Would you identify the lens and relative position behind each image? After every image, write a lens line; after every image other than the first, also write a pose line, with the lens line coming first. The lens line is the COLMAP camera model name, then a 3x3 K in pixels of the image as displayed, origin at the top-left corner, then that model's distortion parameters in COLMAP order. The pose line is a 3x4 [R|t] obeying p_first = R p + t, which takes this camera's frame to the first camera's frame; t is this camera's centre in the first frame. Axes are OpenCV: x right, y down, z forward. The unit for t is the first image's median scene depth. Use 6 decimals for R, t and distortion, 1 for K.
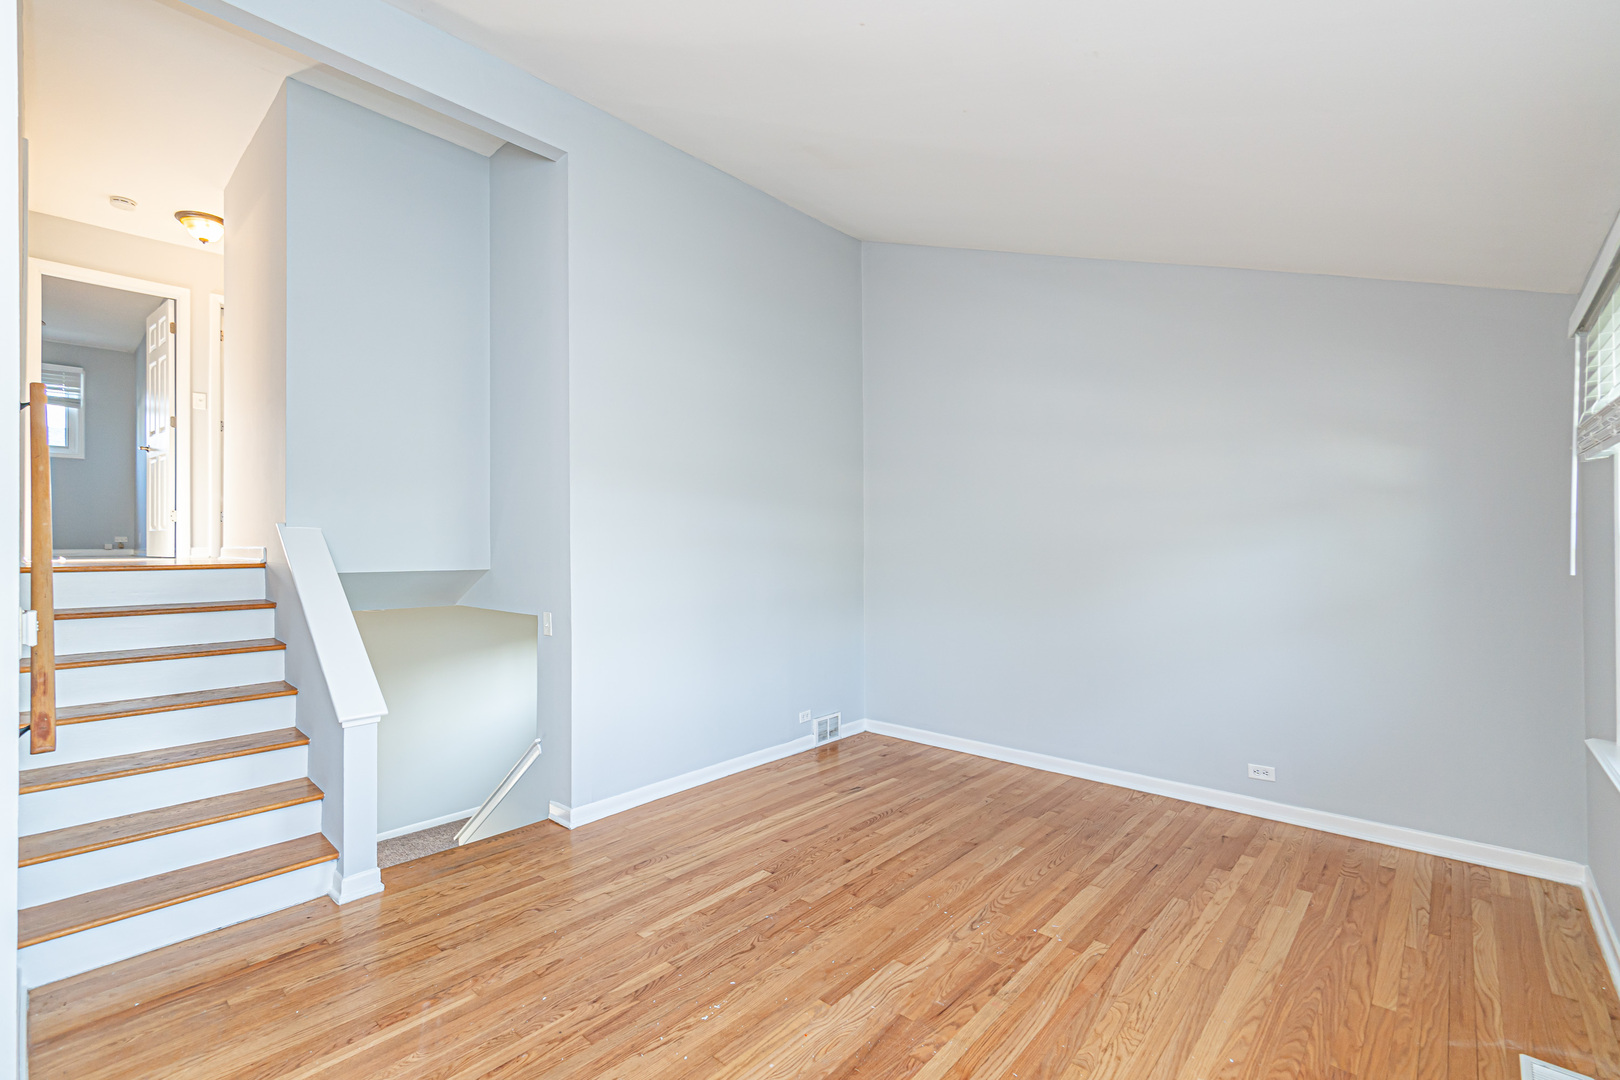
lens RADIAL K [[709.7, 0, 804.3], [0, 709.7, 522.5], [0, 0, 1]] dist [0.000020, 0.000546]
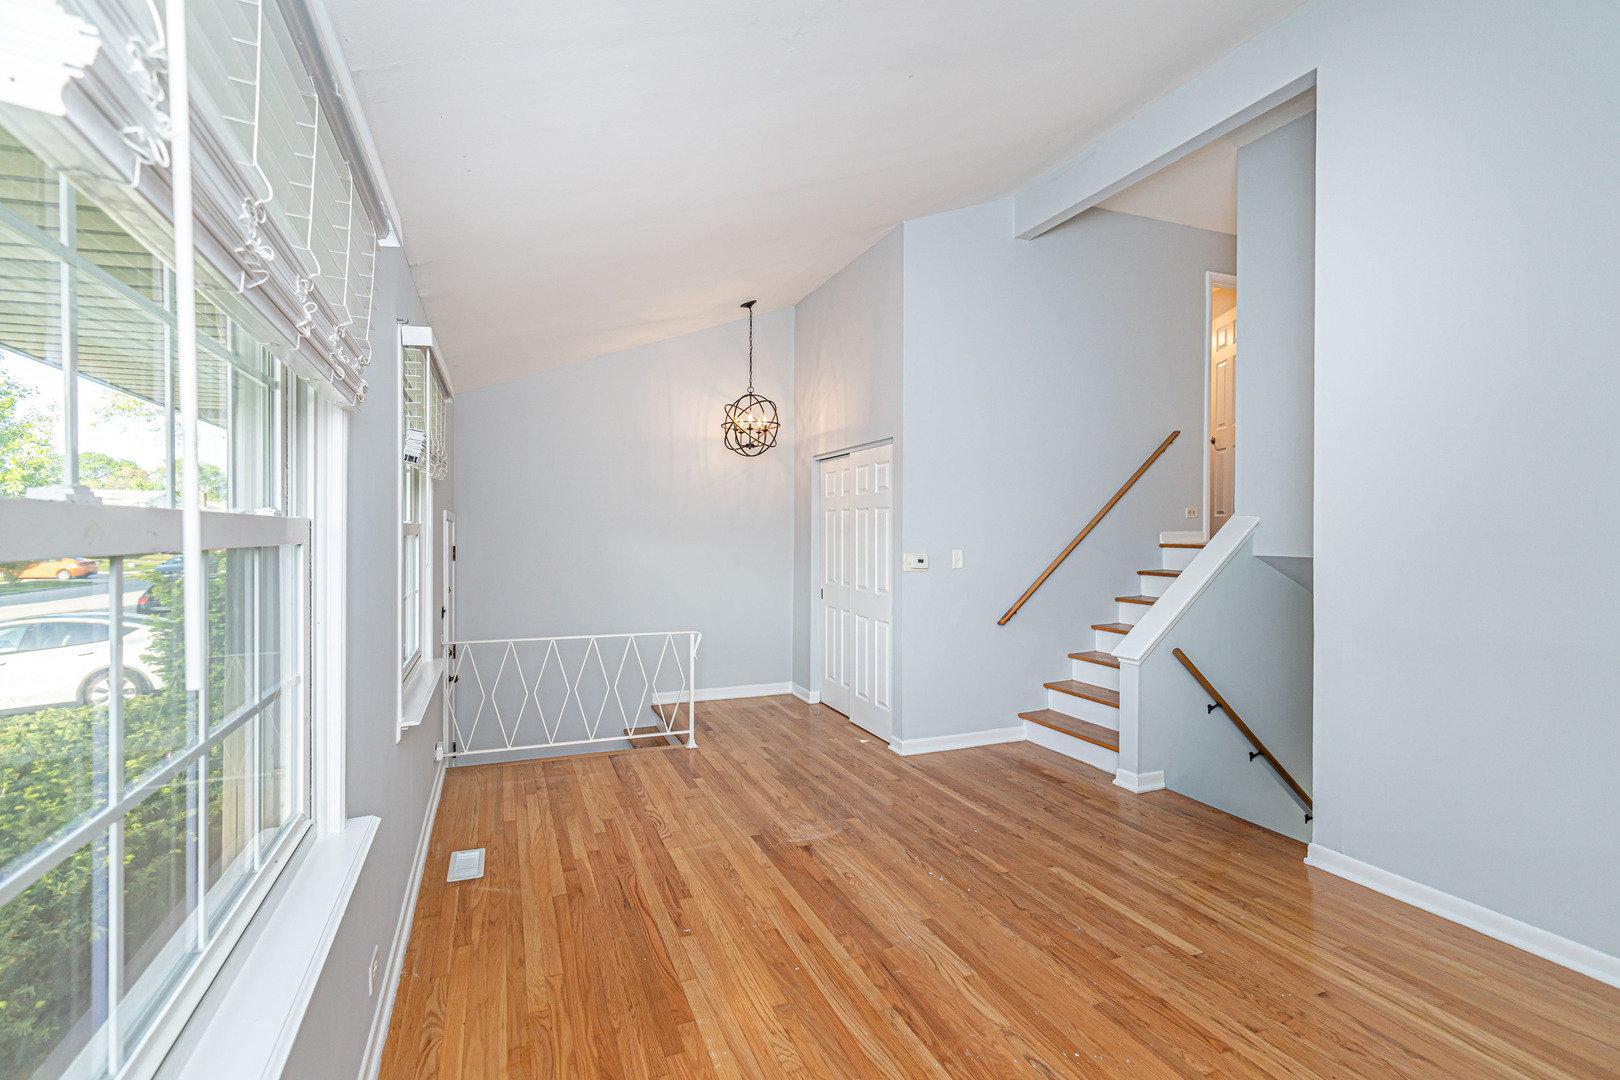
lens RADIAL K [[746.3, 0, 787.4], [0, 746.3, 538.4], [0, 0, 1]] dist [0.000975, -0.000025]
pose [[-0.441155, 0.014287, -0.897317, 1.085194], [0.024611, 0.999690, 0.003818, 0.012856], [0.897093, -0.020399, -0.441370, 1.166584]]
